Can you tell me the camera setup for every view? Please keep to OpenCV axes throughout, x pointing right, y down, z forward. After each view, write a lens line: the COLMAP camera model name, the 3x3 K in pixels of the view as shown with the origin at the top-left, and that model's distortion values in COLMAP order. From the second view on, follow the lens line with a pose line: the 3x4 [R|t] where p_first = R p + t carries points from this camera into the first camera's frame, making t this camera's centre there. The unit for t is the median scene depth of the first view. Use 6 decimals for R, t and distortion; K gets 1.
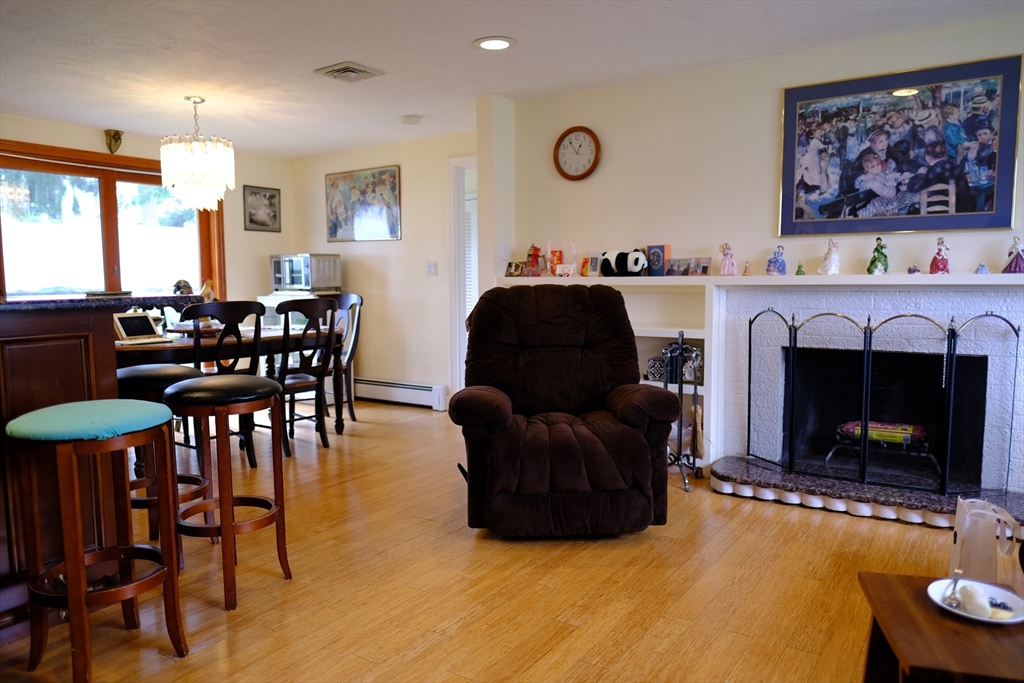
lens RADIAL K [[719.1, 0, 509.1], [0, 719.1, 348.0], [0, 0, 1]] dist [-0.016981, 0.007250]
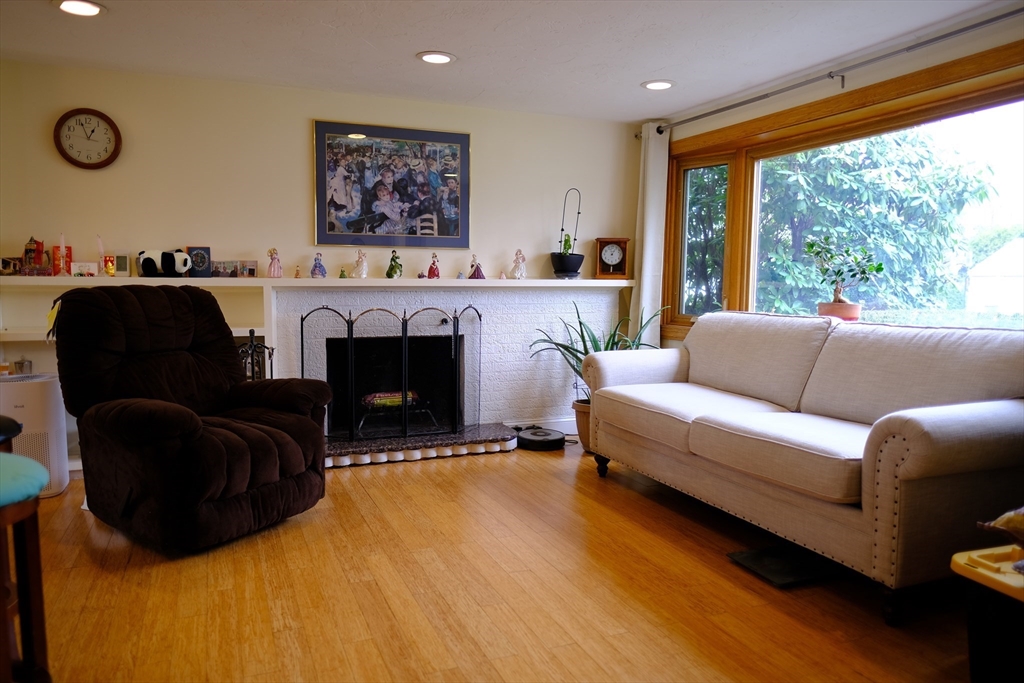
lens RADIAL K [[719.1, 0, 507.1], [0, 719.1, 346.8], [0, 0, 1]] dist [-0.016981, 0.007250]
pose [[0.548492, -0.067562, 0.833422, -0.373510], [0.068497, 0.997011, 0.035744, -0.008460], [-0.833346, 0.037482, 0.551480, 0.082298]]
